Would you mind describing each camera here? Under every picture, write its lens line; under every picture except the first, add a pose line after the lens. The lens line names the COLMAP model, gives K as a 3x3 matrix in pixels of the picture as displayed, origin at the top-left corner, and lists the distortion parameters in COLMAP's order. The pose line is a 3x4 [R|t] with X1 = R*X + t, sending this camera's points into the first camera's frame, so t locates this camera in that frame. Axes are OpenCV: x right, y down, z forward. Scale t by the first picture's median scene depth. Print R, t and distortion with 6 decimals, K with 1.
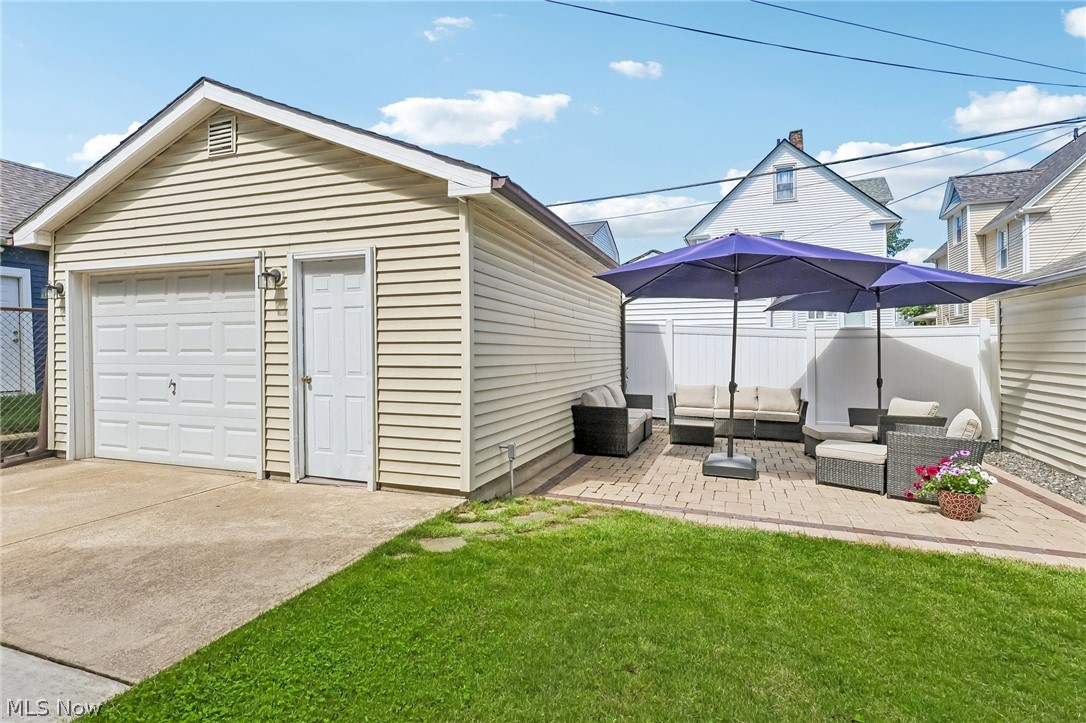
lens RADIAL K [[508.4, 0, 563.4], [0, 508.4, 358.8], [0, 0, 1]] dist [0.000688, 0.000919]
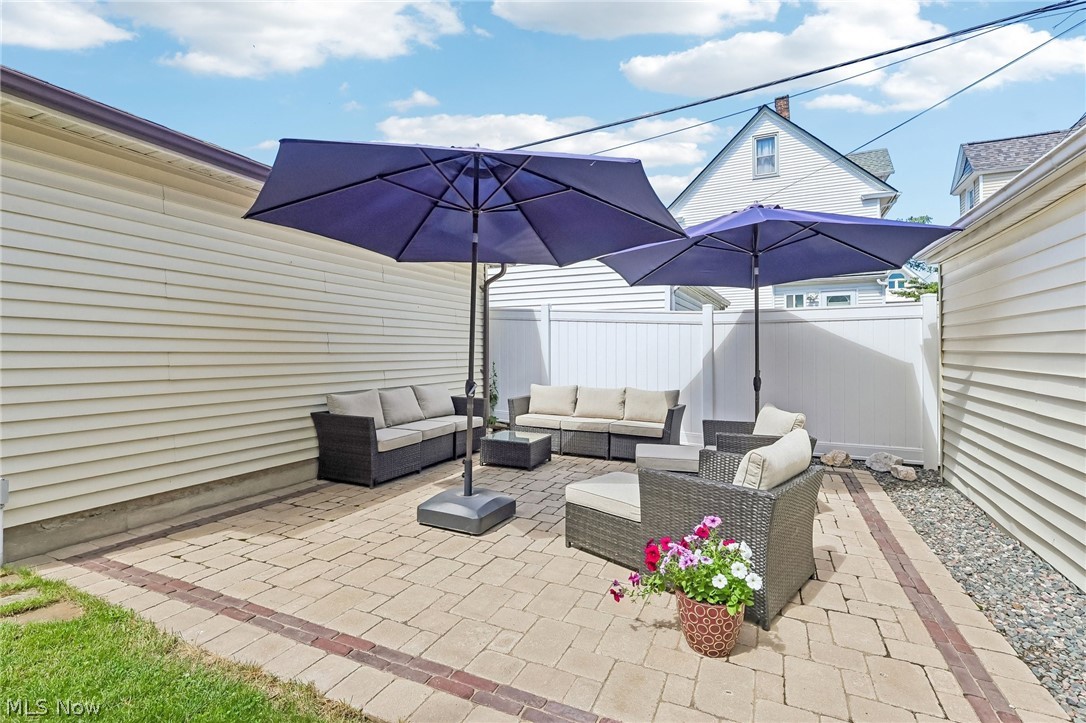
lens RADIAL K [[501.2, 0, 547.4], [0, 501.2, 357.3], [0, 0, 1]] dist [-0.000230, 0.000111]
pose [[0.995892, 0.001772, -0.090528, 0.704966], [-0.001961, 0.999996, -0.001996, 0.023683], [0.090524, 0.002165, 0.995892, 0.534969]]
